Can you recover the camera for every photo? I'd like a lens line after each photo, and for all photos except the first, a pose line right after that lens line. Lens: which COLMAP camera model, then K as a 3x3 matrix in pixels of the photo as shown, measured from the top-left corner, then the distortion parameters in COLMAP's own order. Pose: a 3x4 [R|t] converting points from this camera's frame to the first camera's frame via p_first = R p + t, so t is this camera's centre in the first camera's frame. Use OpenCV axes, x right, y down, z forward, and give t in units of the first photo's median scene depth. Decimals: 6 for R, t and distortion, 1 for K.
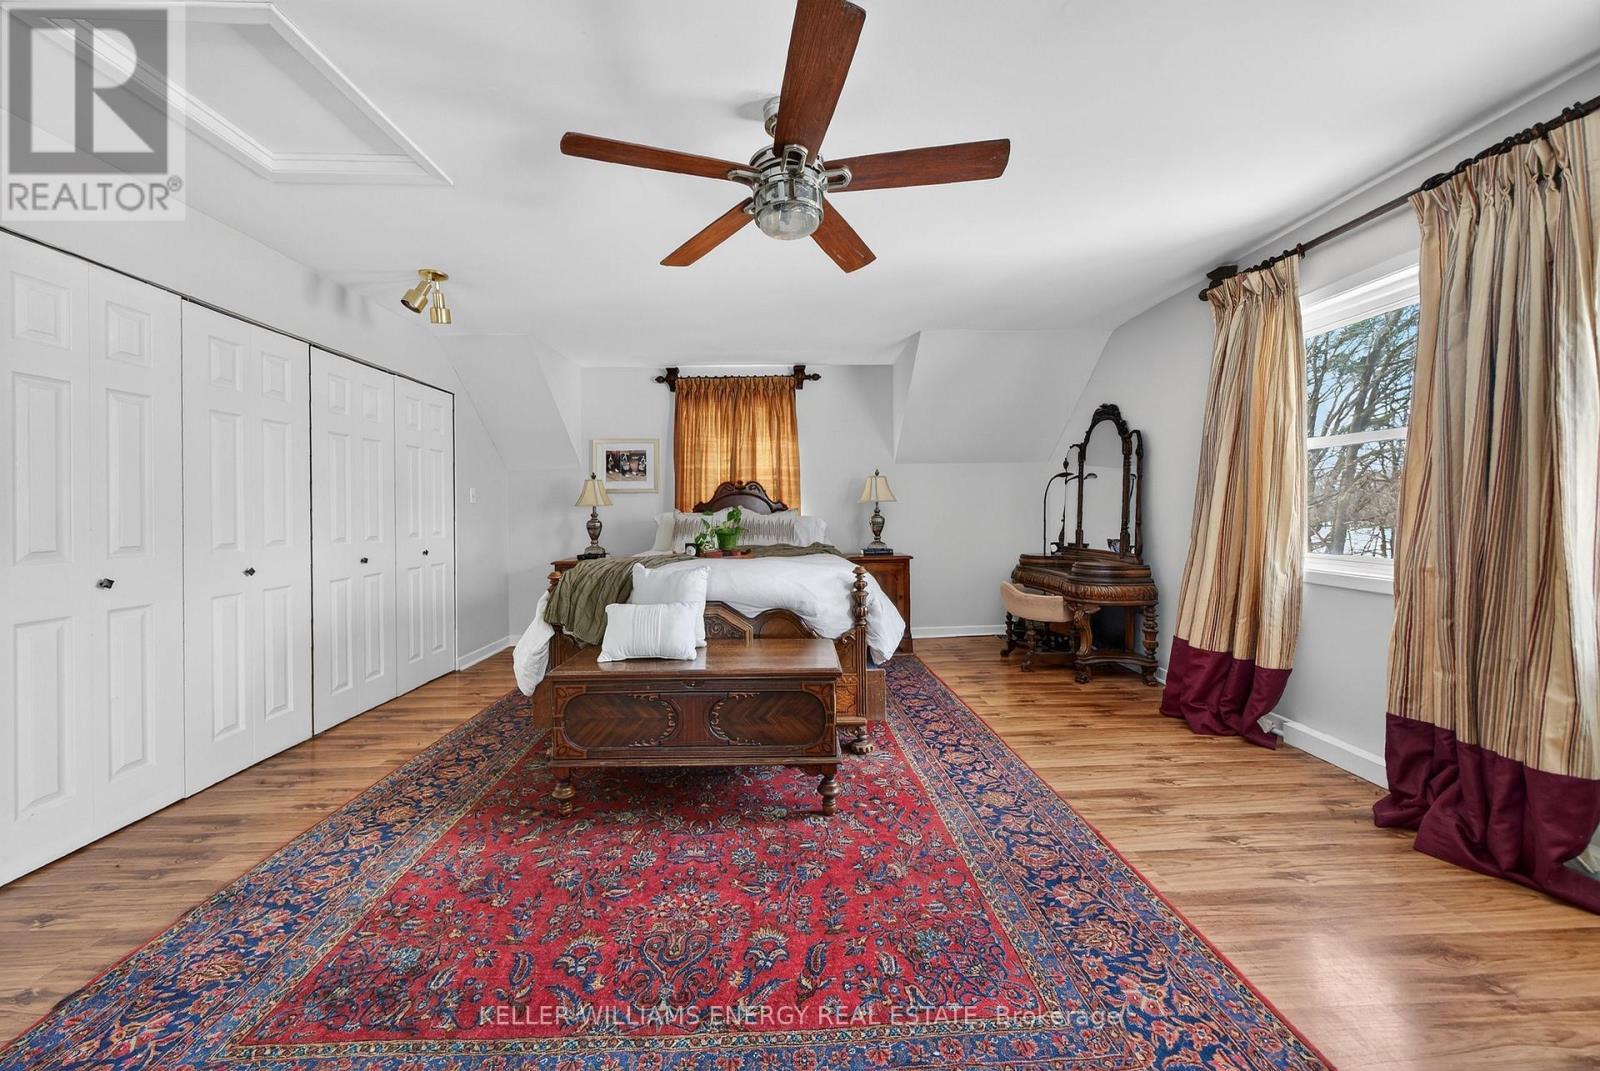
lens RADIAL K [[557.5, 0, 795.6], [0, 557.5, 518.5], [0, 0, 1]] dist [-0.032478, 0.014946]
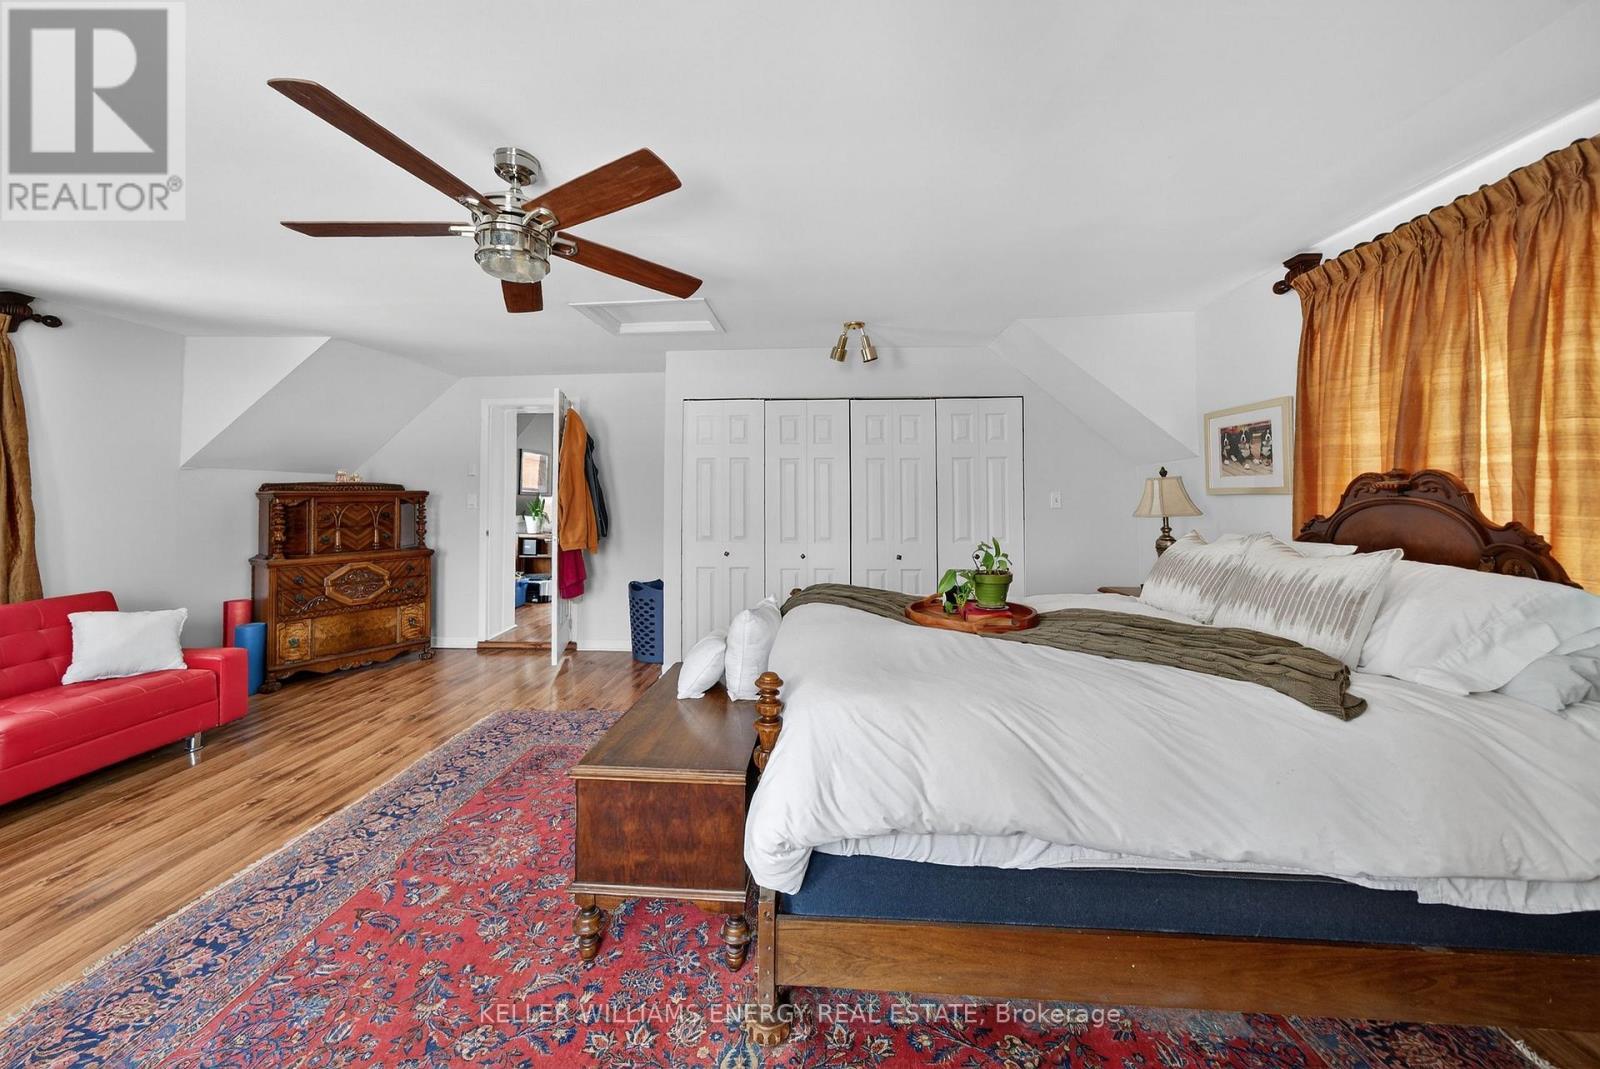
lens RADIAL K [[557.5, 0, 795.6], [0, 557.5, 517.5], [0, 0, 1]] dist [-0.032478, 0.014946]
pose [[-0.073438, 0.052657, -0.995909, 0.331658], [0.002488, 0.998612, 0.052617, -0.055108], [0.997297, 0.001386, -0.073467, 0.570371]]
